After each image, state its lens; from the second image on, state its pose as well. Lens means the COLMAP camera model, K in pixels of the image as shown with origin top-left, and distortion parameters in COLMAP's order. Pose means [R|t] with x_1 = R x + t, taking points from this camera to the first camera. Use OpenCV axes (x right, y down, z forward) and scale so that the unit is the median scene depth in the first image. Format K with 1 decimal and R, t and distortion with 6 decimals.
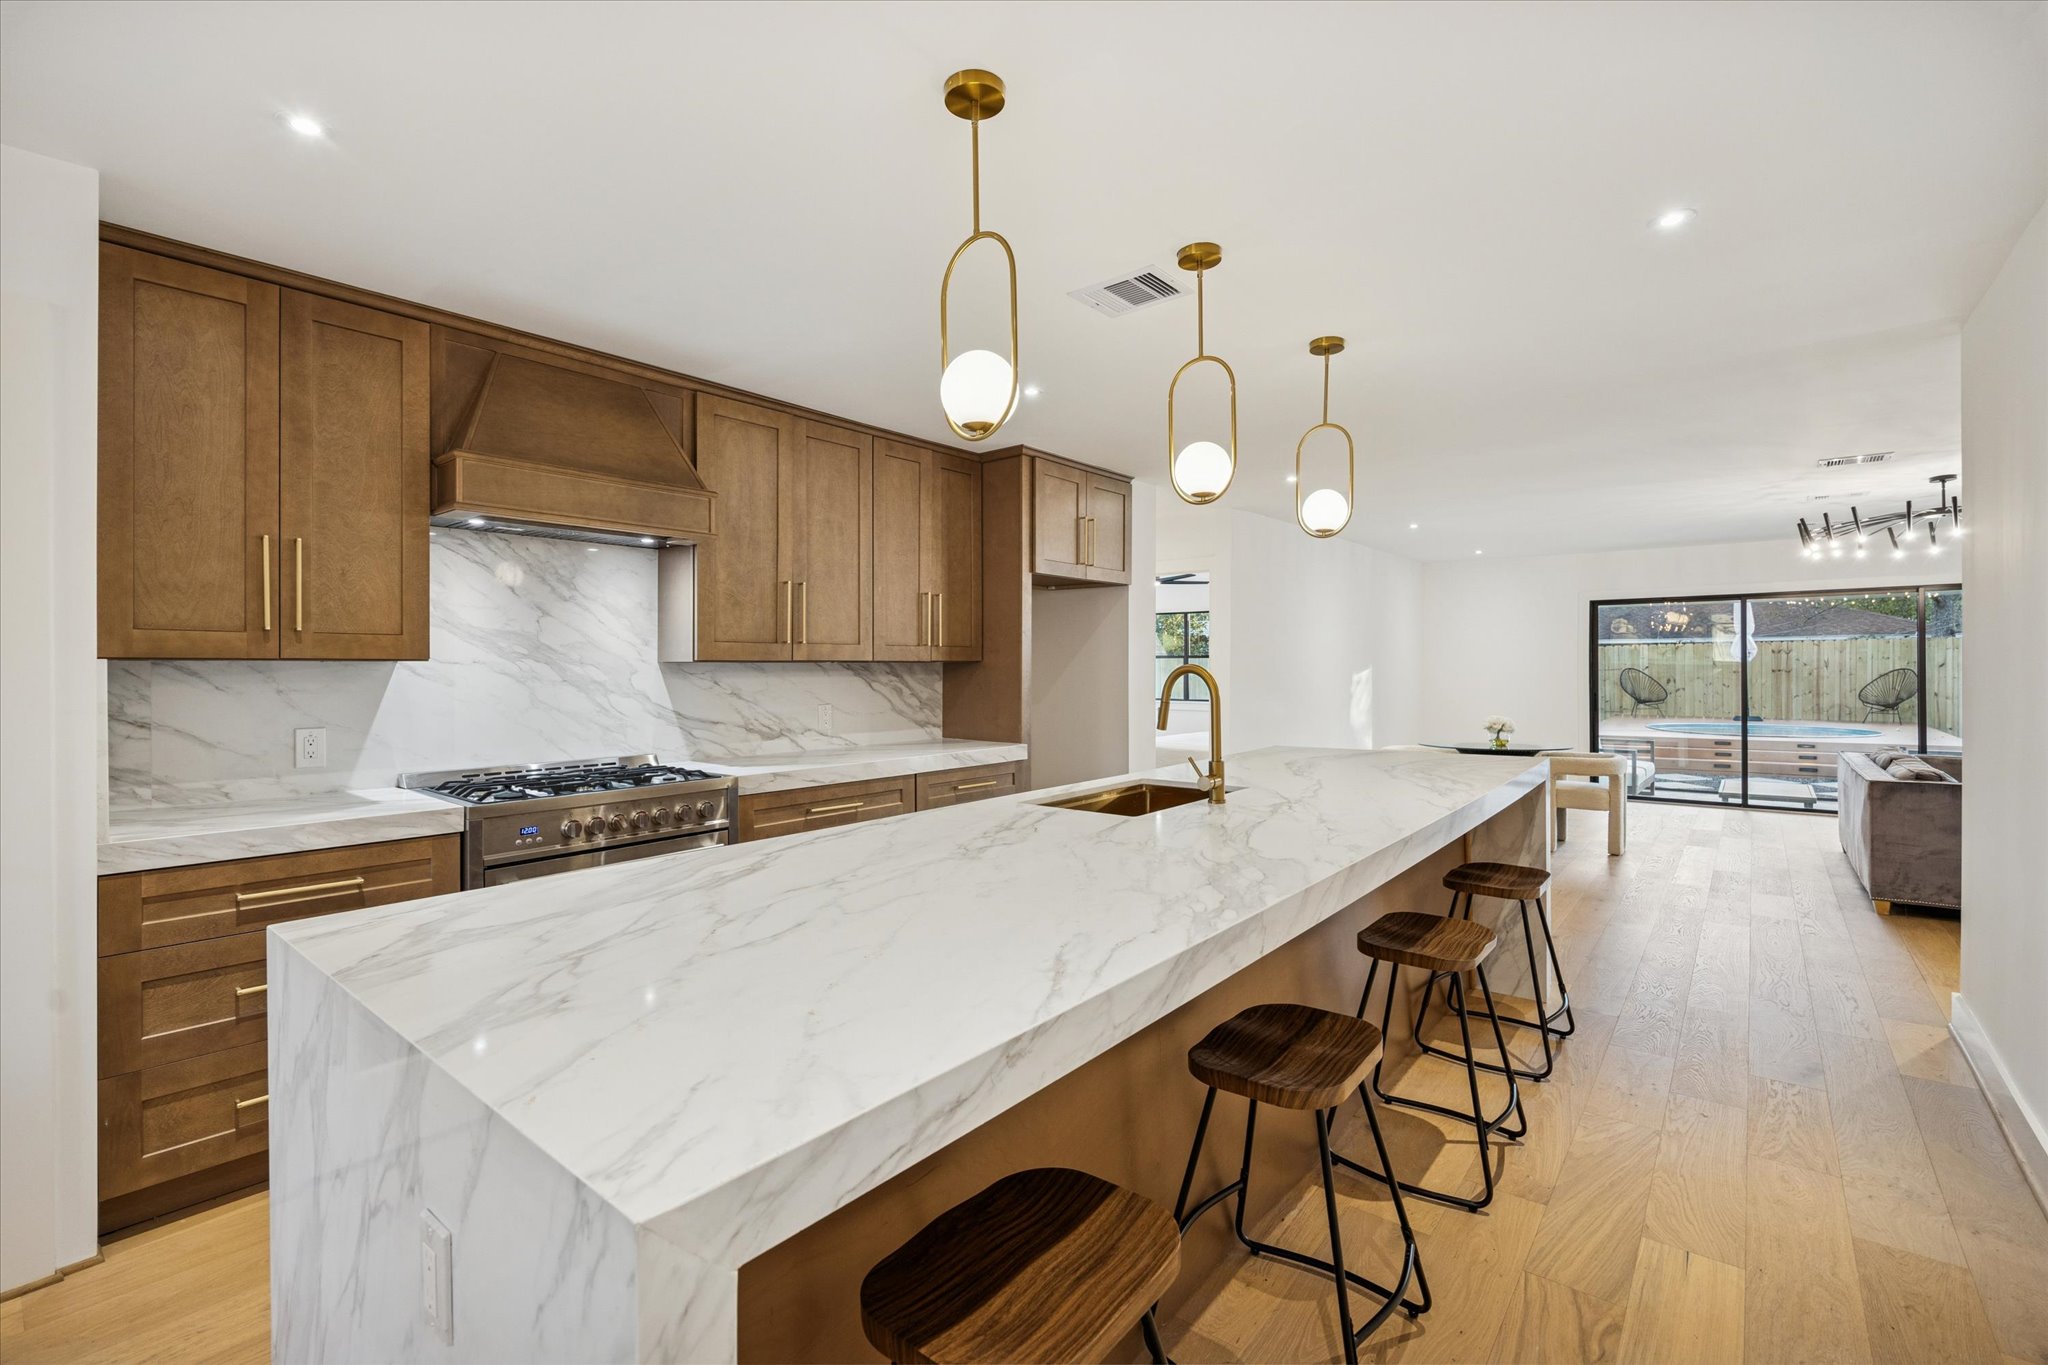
lens RADIAL K [[895.1, 0, 1022.1], [0, 895.1, 674.0], [0, 0, 1]] dist [-0.004950, -0.000265]
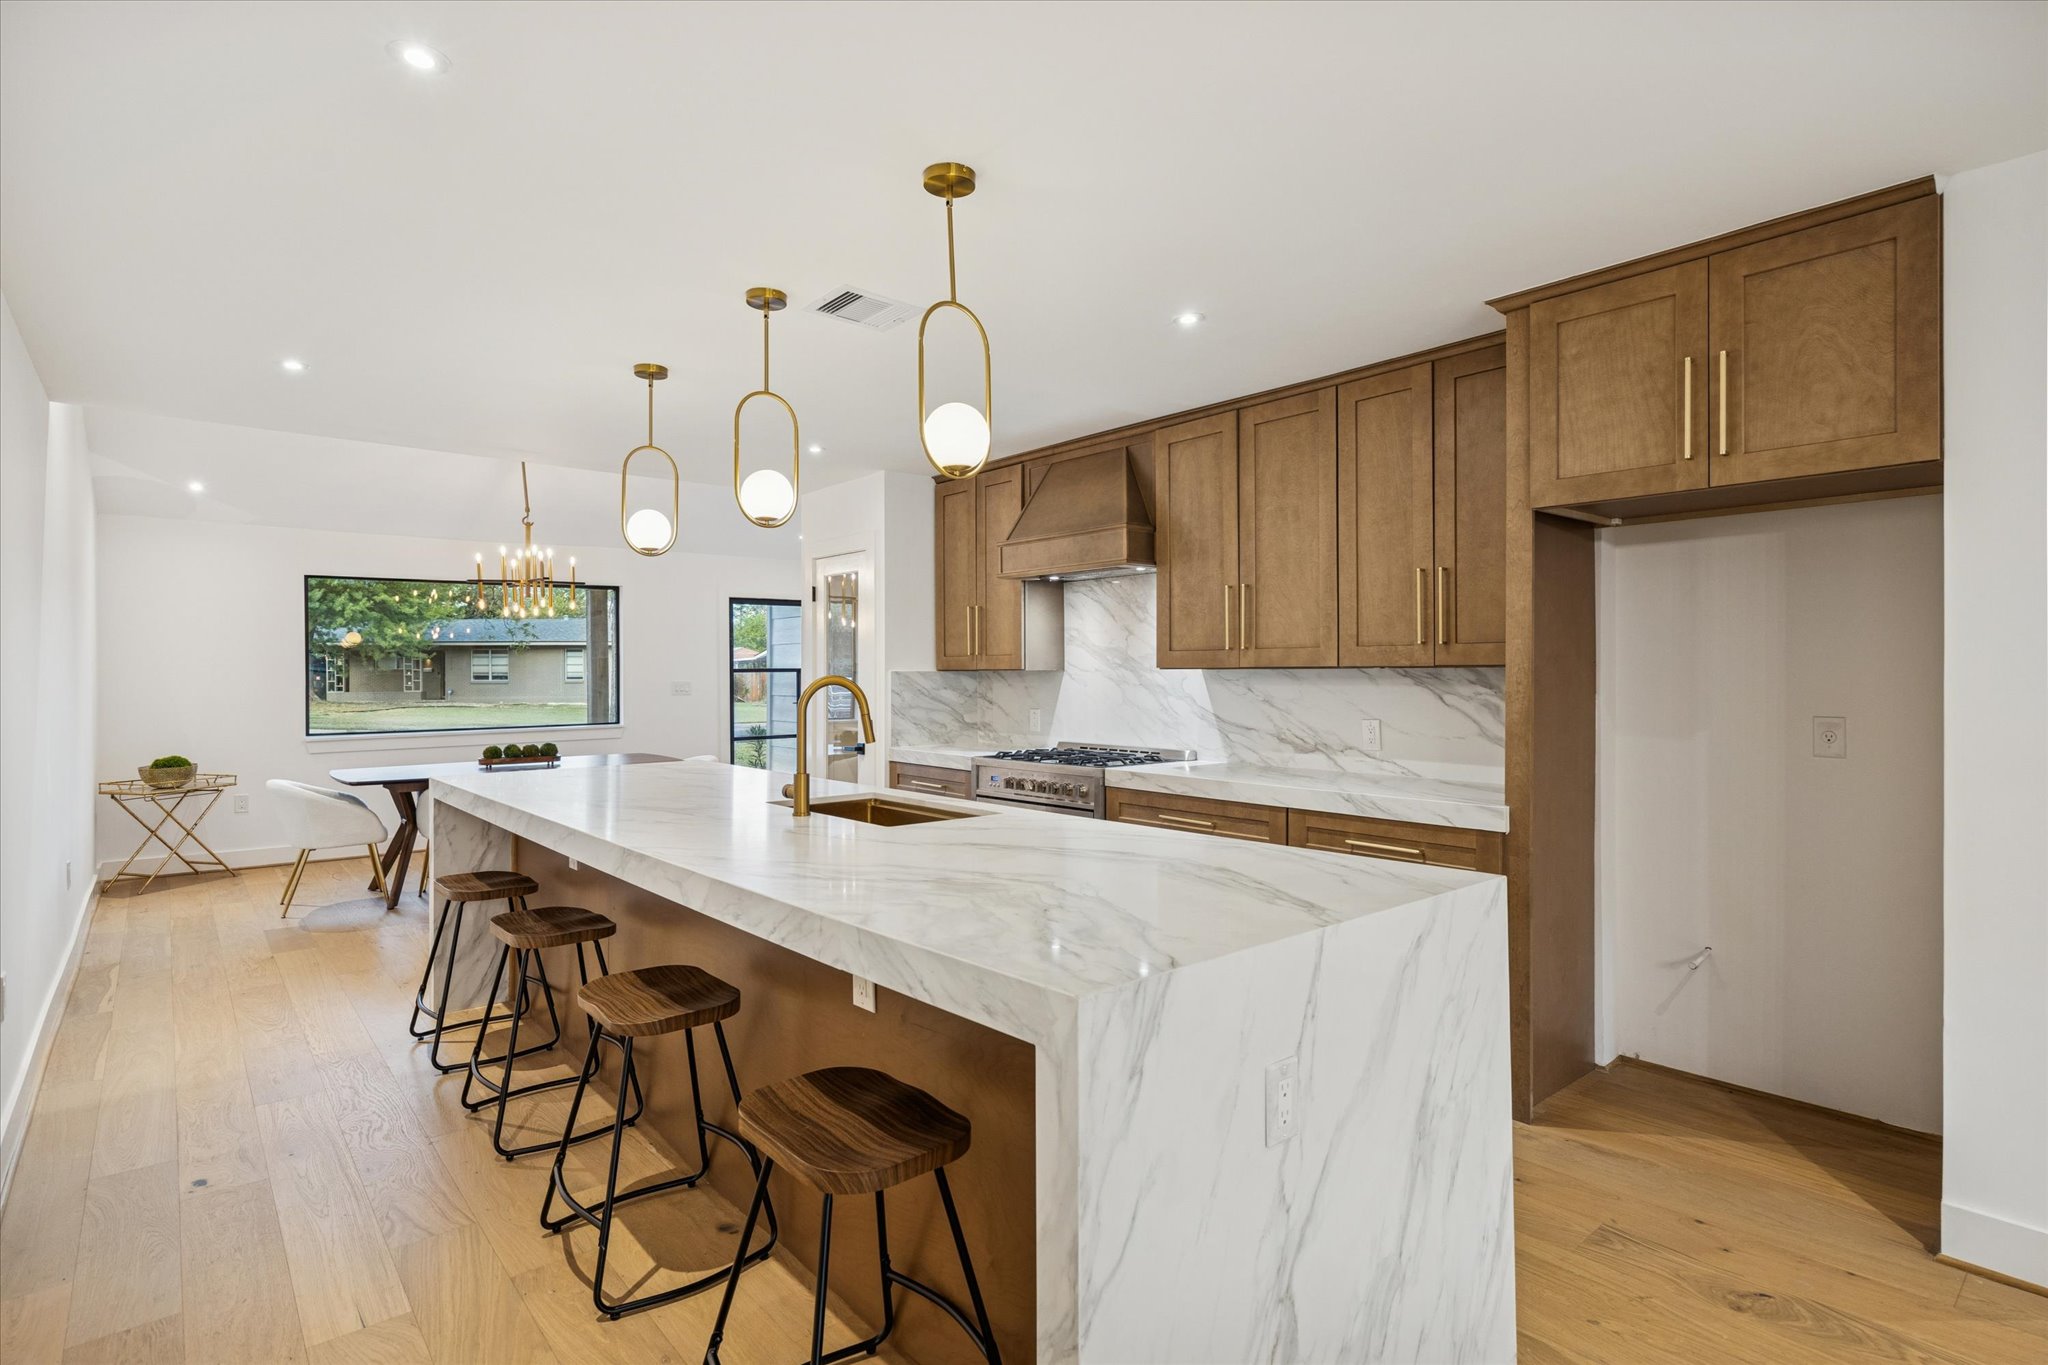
lens RADIAL K [[1042.0, 0, 1024.0], [0, 1042.0, 682.5], [0, 0, 1]] dist [-0.002196, -0.000079]
pose [[-0.181982, 0.011647, -0.983233, 0.908320], [-0.005315, 0.999904, 0.012829, -0.012332], [0.983287, 0.007560, -0.181903, 1.012257]]
